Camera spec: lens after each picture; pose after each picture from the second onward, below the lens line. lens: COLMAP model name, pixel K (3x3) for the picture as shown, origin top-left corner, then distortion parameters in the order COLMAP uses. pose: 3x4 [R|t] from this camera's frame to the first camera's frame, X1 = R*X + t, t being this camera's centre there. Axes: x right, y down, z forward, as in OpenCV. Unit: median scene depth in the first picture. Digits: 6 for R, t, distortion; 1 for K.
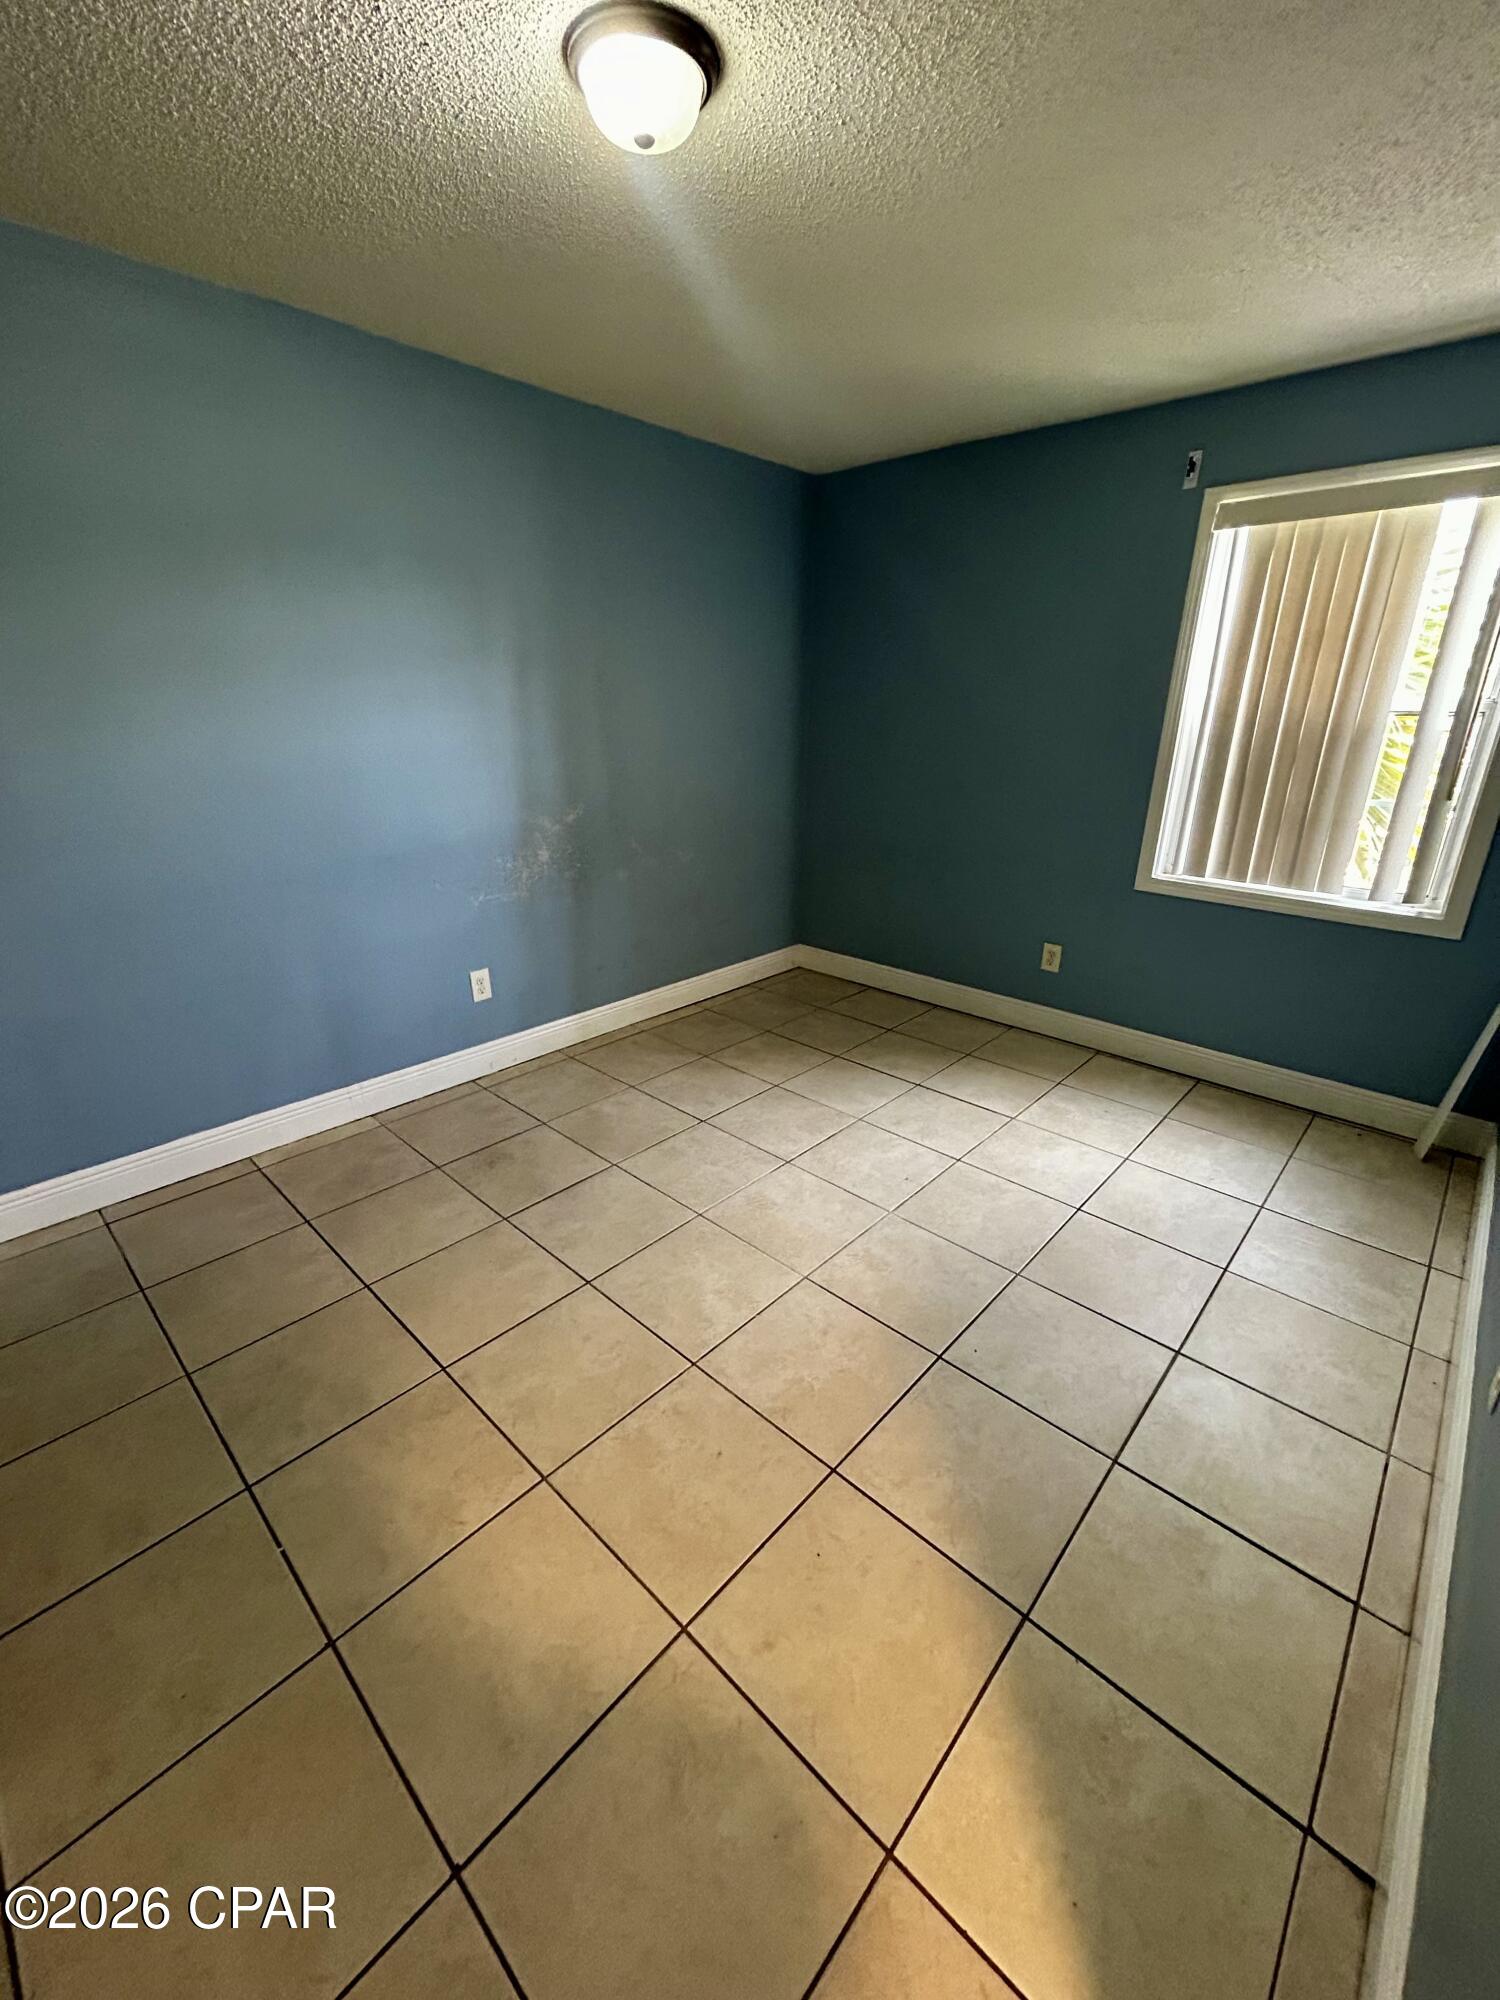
lens RADIAL K [[811.1, 0, 748.8], [0, 811.1, 993.1], [0, 0, 1]] dist [-0.002430, -0.000079]
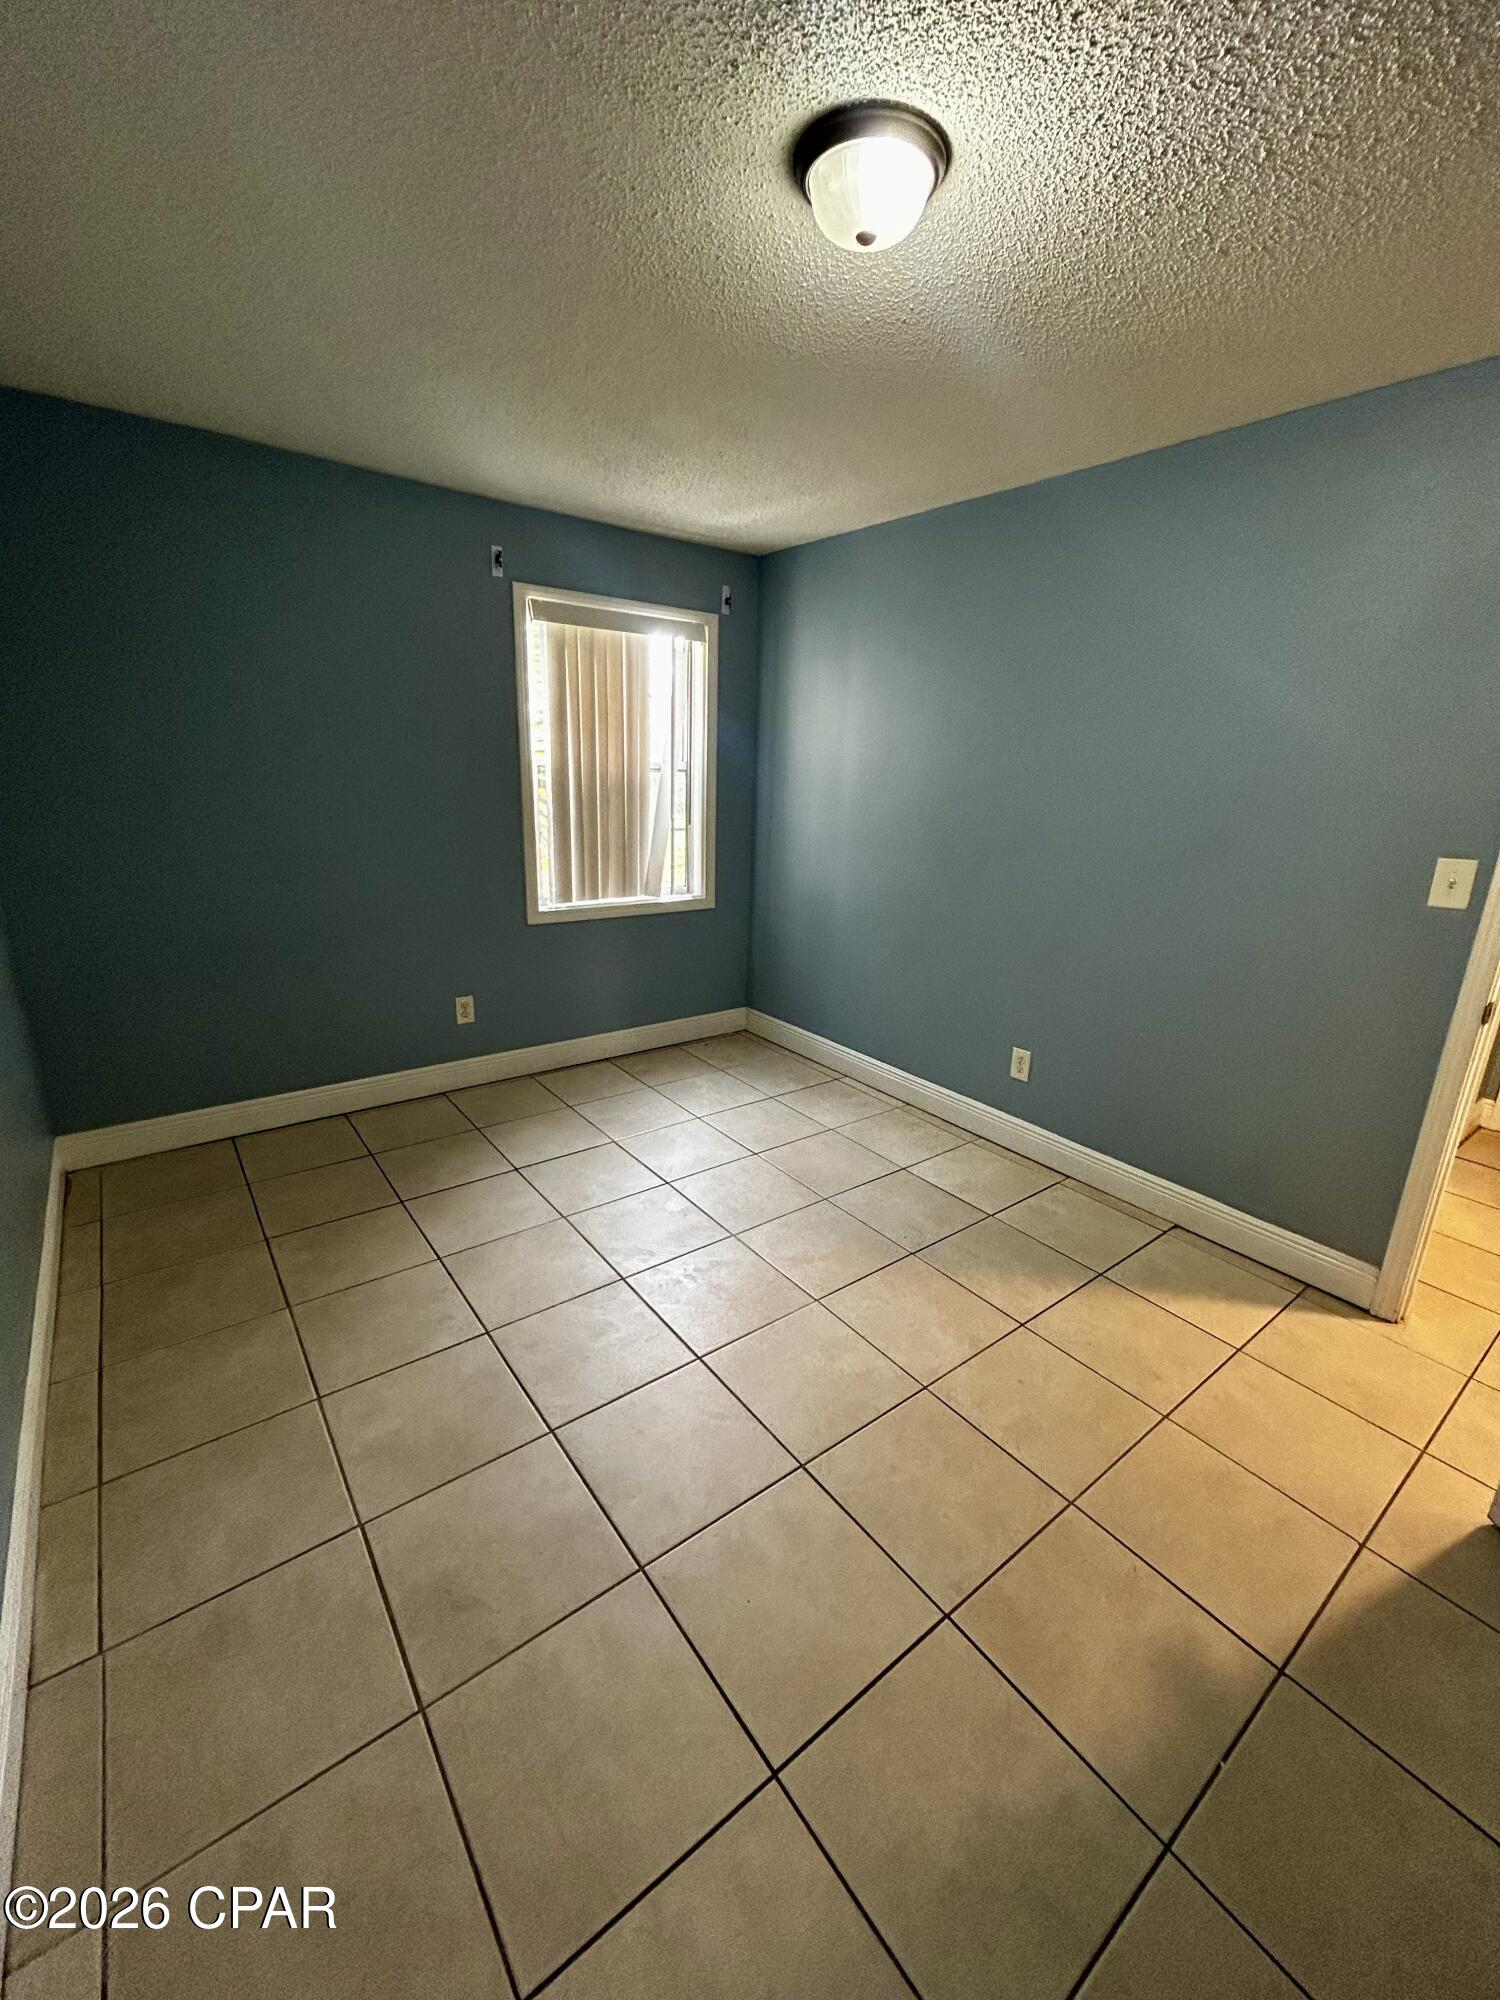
lens RADIAL K [[811.8, 0, 754.1], [0, 811.8, 992.2], [0, 0, 1]] dist [-0.000664, 0.000149]
pose [[0.165982, -0.272929, 0.947607, -0.642688], [0.304491, 0.928165, 0.213995, -0.214344], [-0.937942, 0.253019, 0.237163, 0.537829]]
